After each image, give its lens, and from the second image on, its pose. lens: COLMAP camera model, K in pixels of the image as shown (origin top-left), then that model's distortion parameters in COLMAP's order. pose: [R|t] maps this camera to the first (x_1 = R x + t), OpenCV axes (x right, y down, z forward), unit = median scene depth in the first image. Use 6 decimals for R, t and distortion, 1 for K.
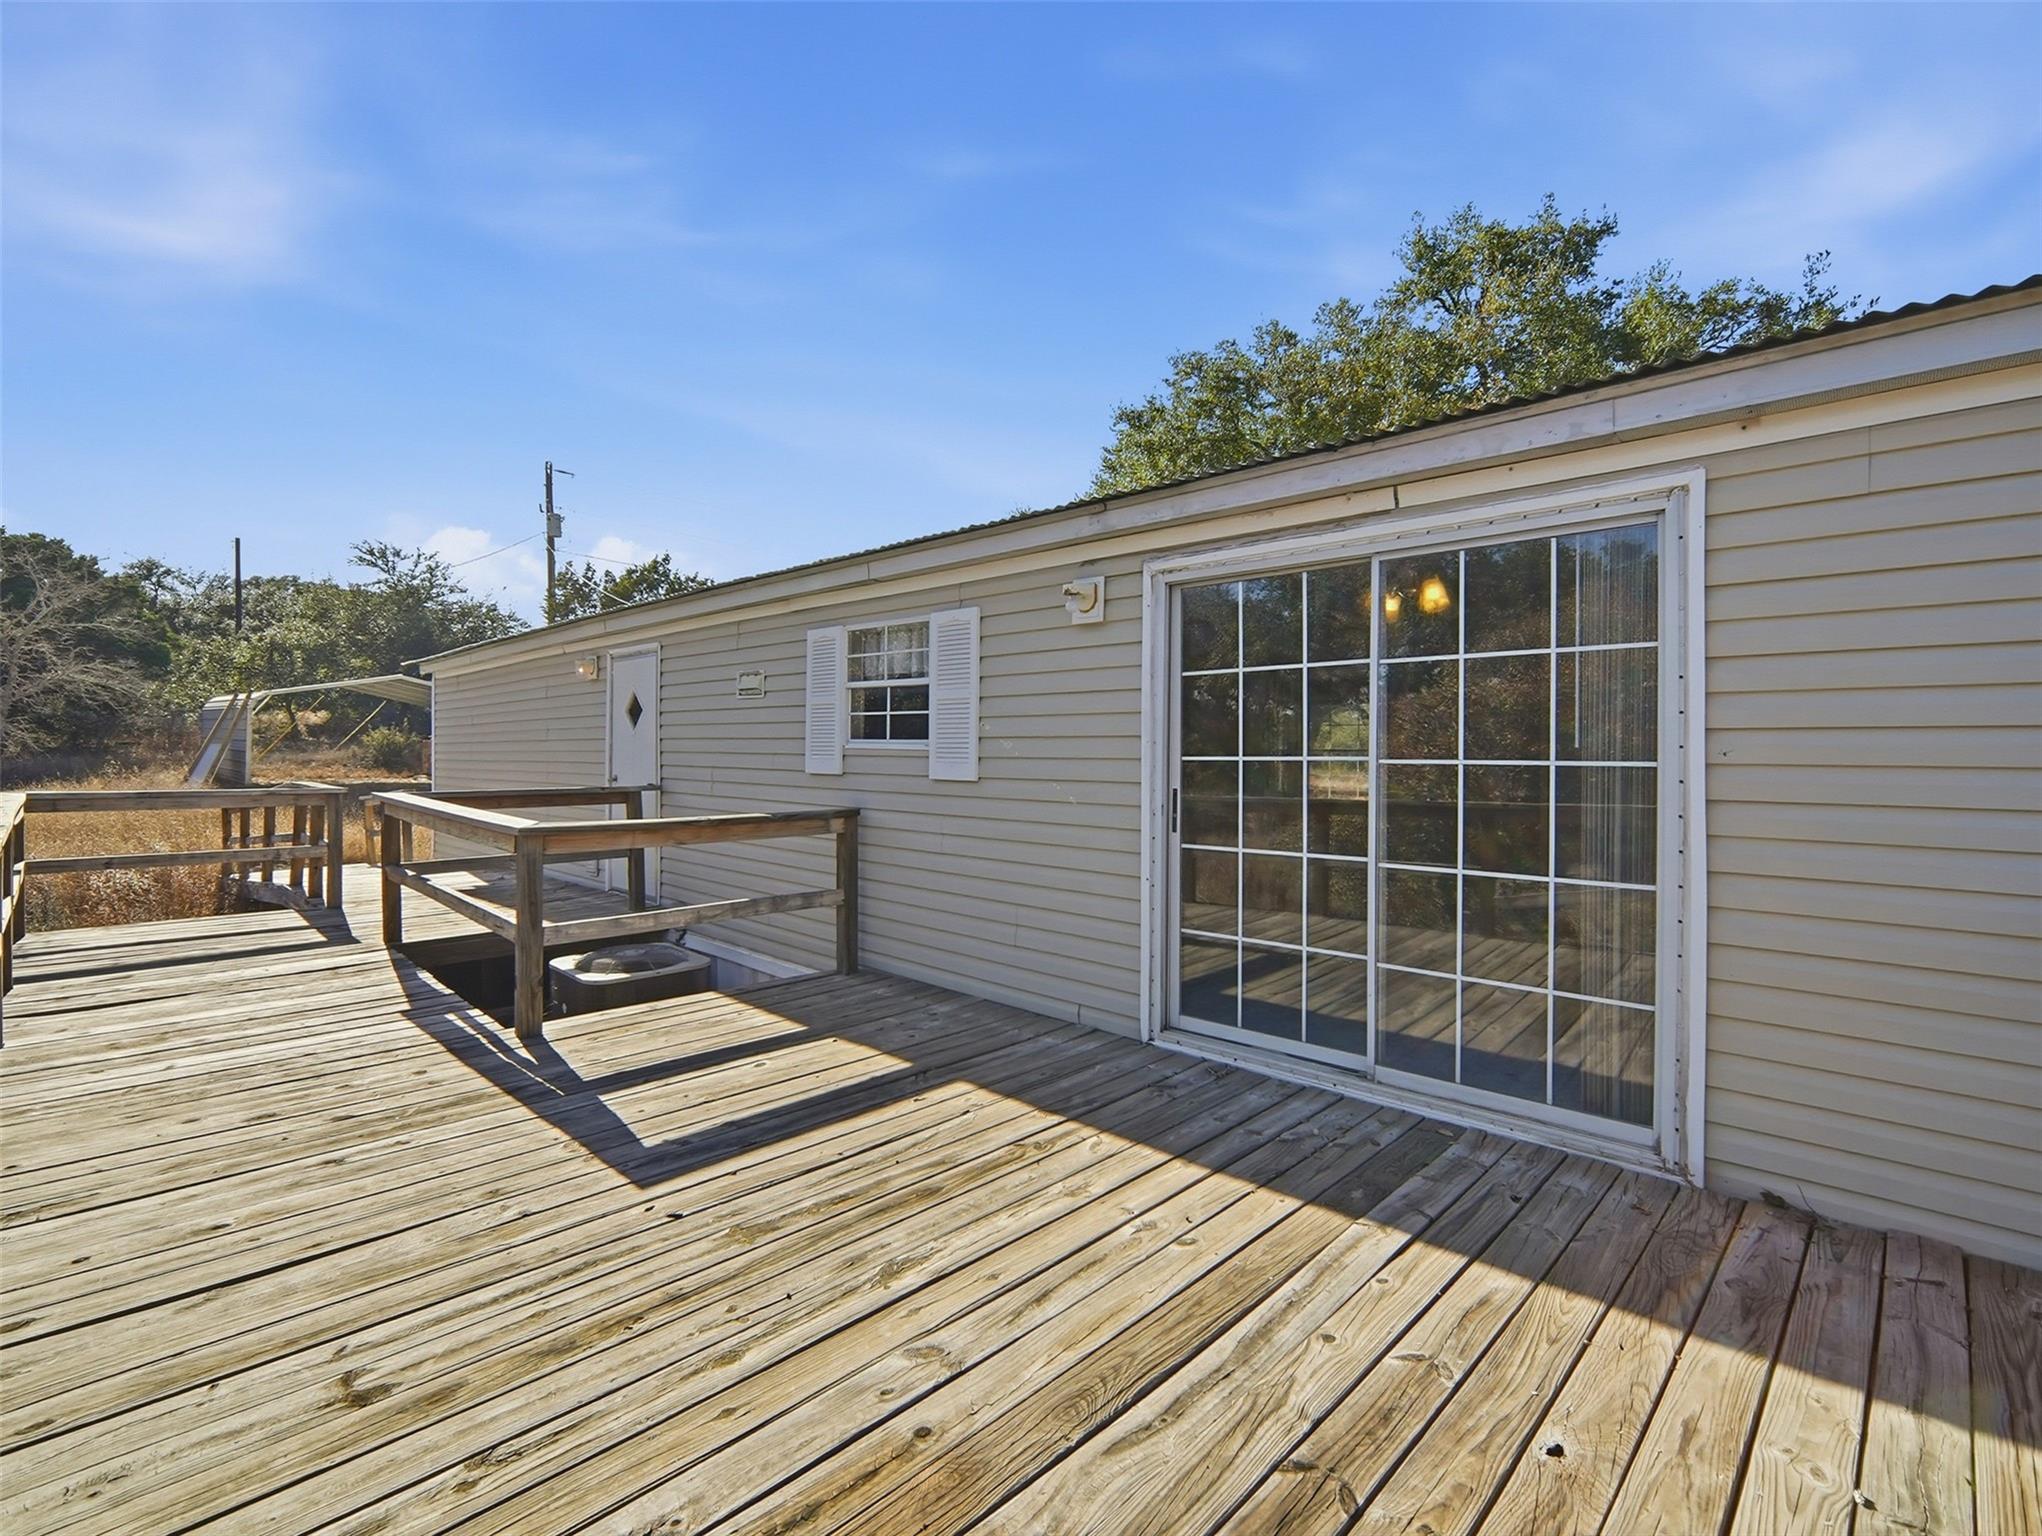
lens RADIAL K [[943.6, 0, 1023.7], [0, 943.6, 762.8], [0, 0, 1]] dist [-0.014699, 0.000578]
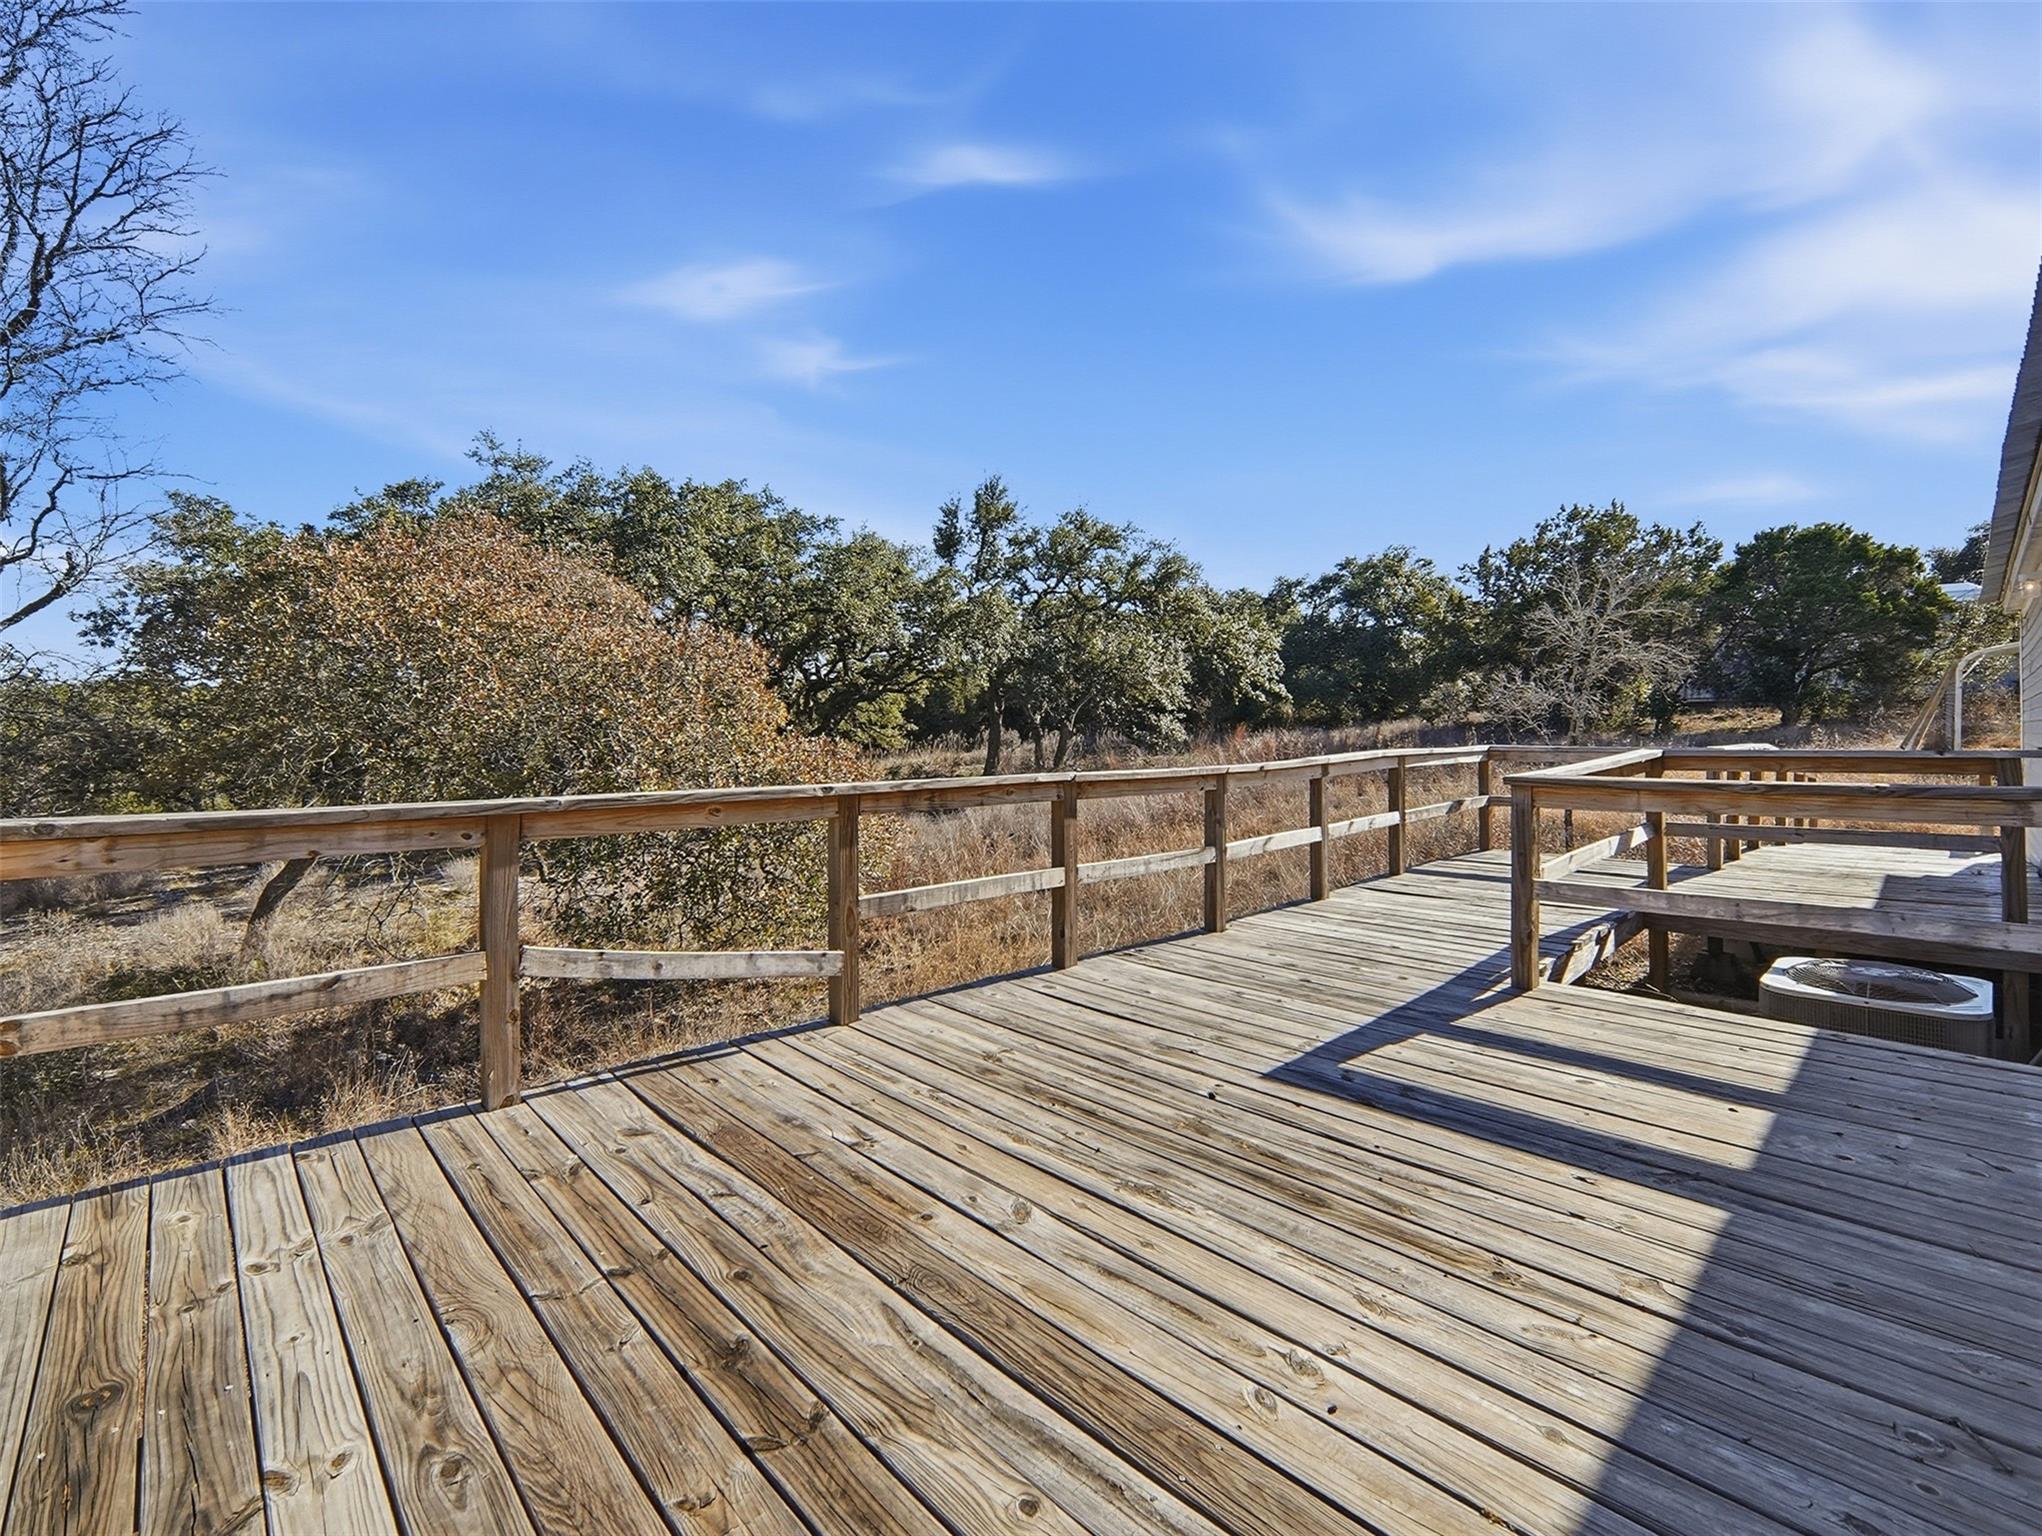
lens RADIAL K [[943.6, 0, 1023.7], [0, 943.6, 765.9], [0, 0, 1]] dist [-0.014699, 0.000578]
pose [[-0.055050, 0.028600, -0.998074, 0.796348], [0.003340, 0.999589, 0.028459, 0.036312], [0.998478, -0.001767, -0.055123, 0.823044]]
